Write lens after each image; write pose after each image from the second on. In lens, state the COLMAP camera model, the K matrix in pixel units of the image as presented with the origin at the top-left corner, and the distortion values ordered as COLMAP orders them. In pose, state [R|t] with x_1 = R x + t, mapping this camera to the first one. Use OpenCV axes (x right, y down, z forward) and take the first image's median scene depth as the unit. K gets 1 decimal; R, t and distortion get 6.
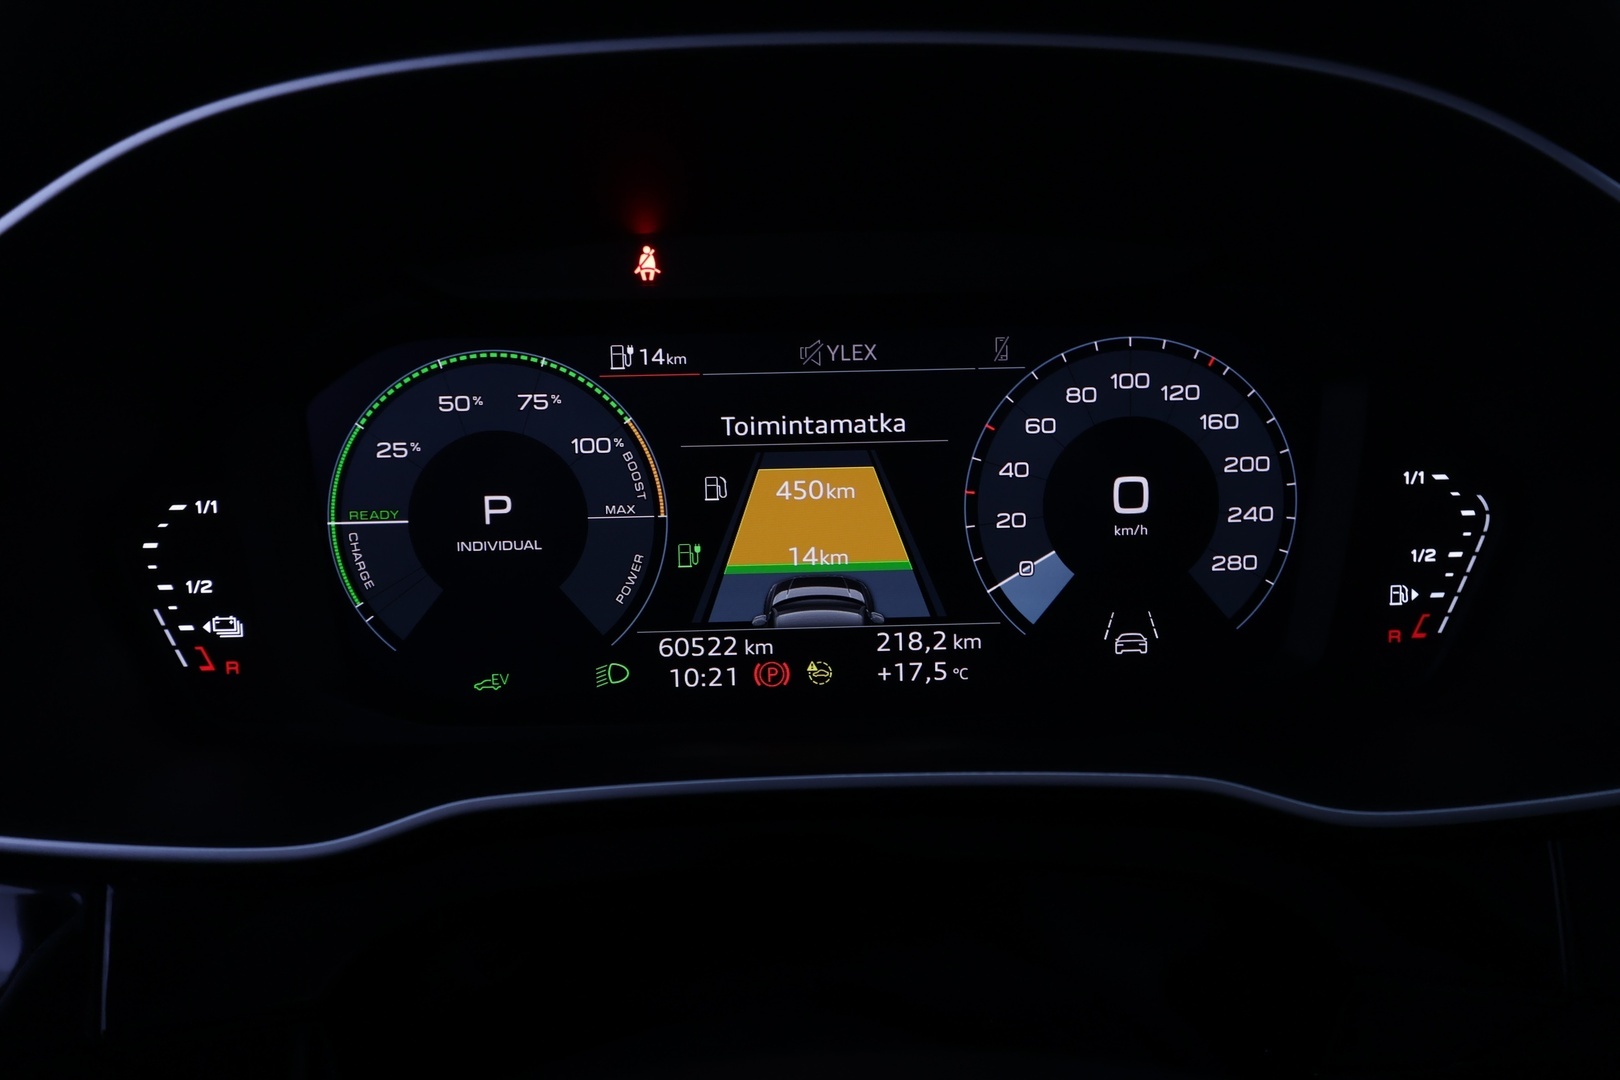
lens RADIAL K [[1306.5, 0, 810.0], [0, 1306.5, 544.4], [0, 0, 1]] dist [0.000253, -0.008184]
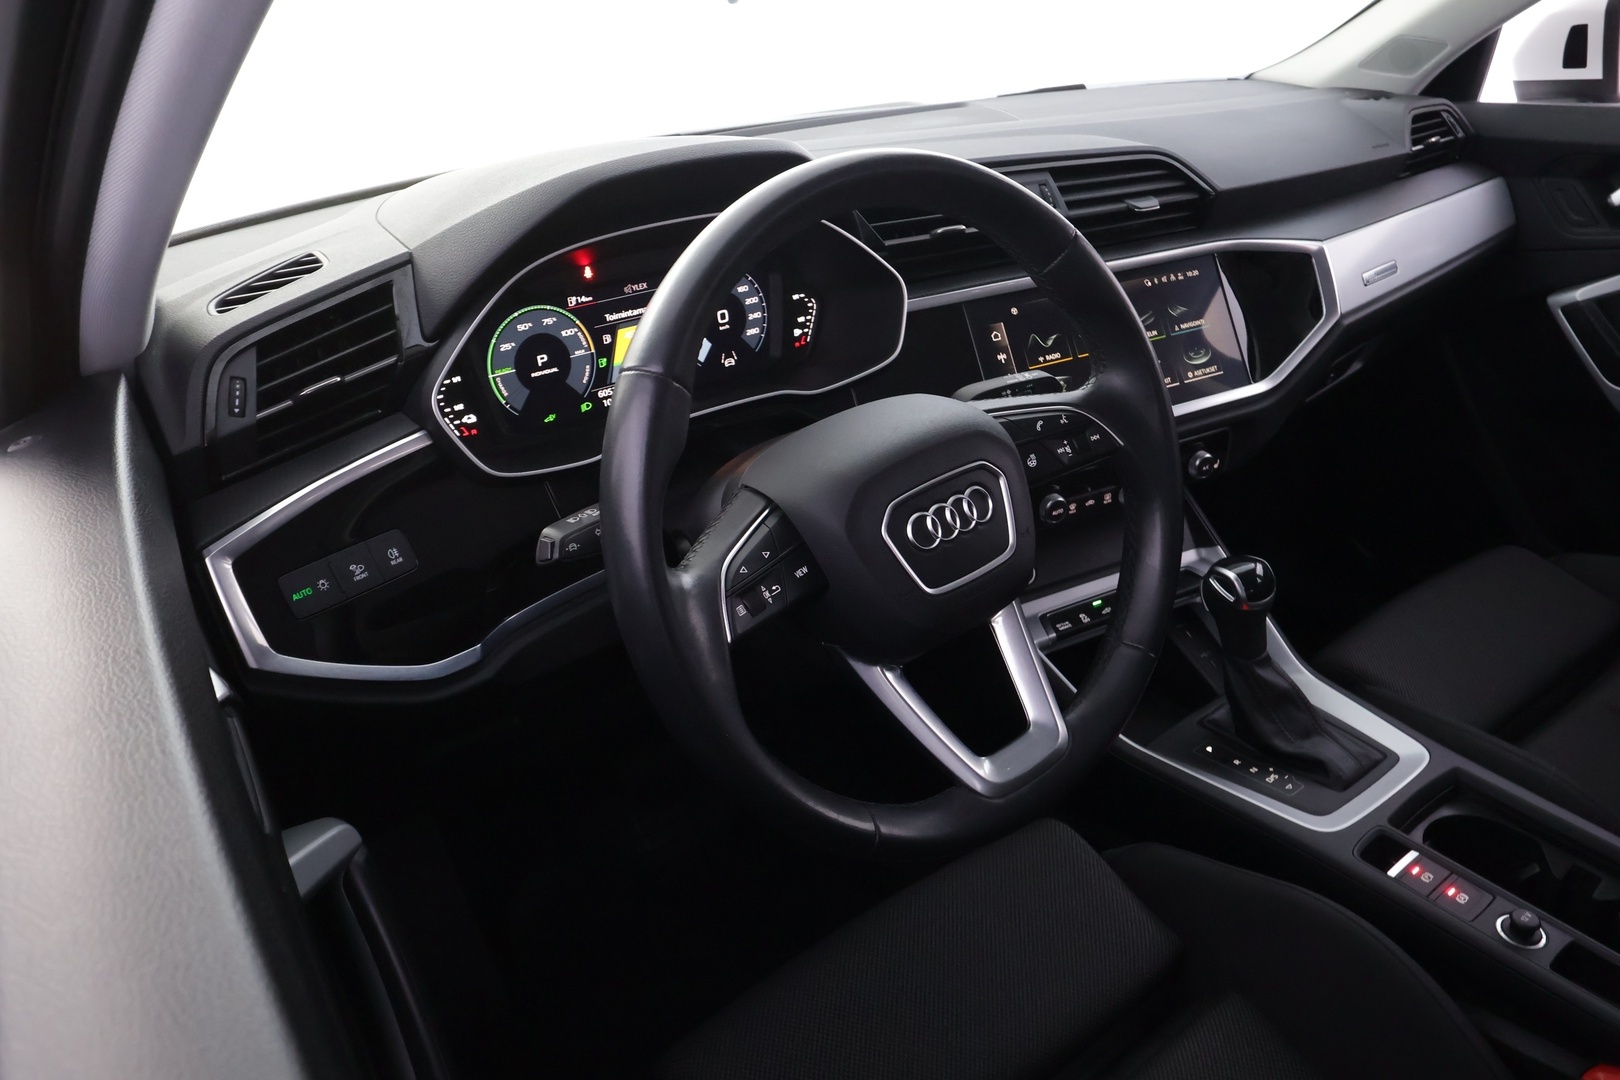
lens RADIAL K [[1235.6, 0, 809.6], [0, 1235.6, 540.8], [0, 0, 1]] dist [0.002802, -0.001405]
pose [[0.807954, -0.274995, 0.521142, -1.320519], [0.142224, 0.949283, 0.280417, -0.336558], [-0.571824, -0.152445, 0.806088, -1.659214]]
